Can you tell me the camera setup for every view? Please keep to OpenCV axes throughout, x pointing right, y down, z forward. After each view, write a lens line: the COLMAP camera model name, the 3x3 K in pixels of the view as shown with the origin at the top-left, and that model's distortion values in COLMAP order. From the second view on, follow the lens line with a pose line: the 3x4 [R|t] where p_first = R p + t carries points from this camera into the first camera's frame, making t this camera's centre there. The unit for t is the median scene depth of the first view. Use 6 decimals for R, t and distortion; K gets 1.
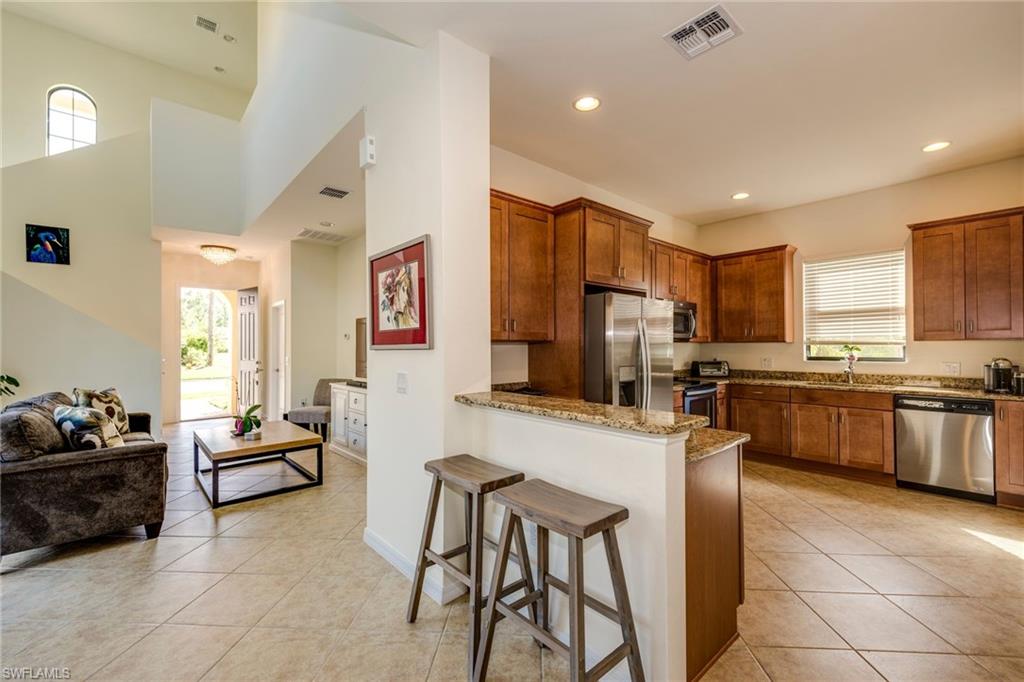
lens RADIAL K [[428.4, 0, 512.0], [0, 428.4, 341.0], [0, 0, 1]] dist [0.008581, -0.000106]
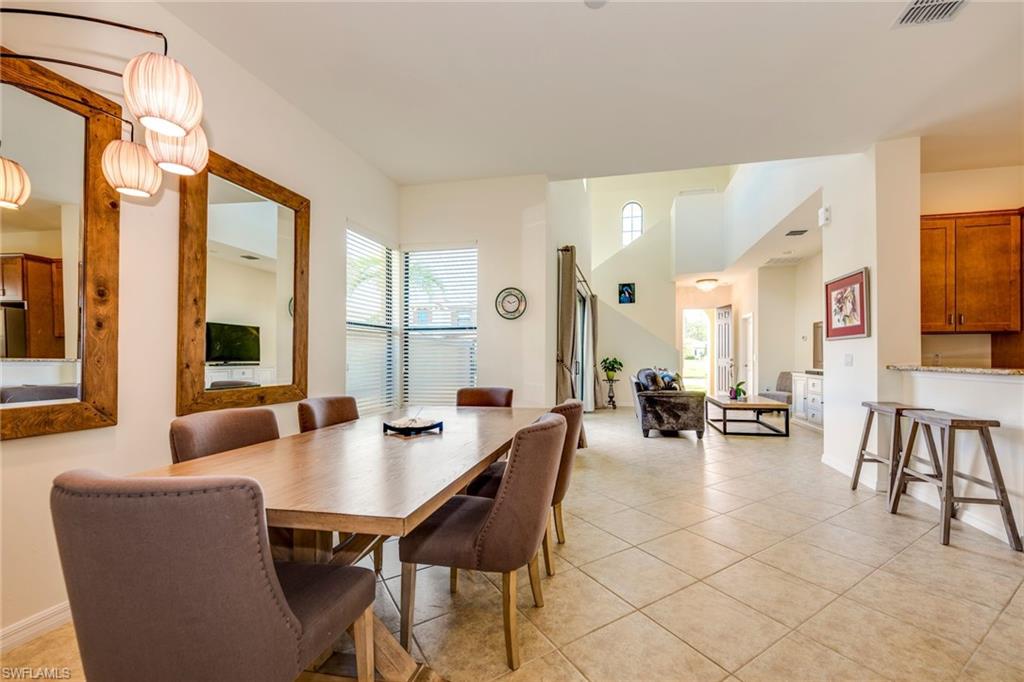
lens RADIAL K [[452.1, 0, 513.5], [0, 452.1, 359.0], [0, 0, 1]] dist [0.008199, -0.000183]
pose [[0.601706, 0.001914, -0.798715, 0.267608], [0.009633, 0.999907, 0.009652, 0.051407], [0.798660, -0.013501, 0.601631, -0.790307]]
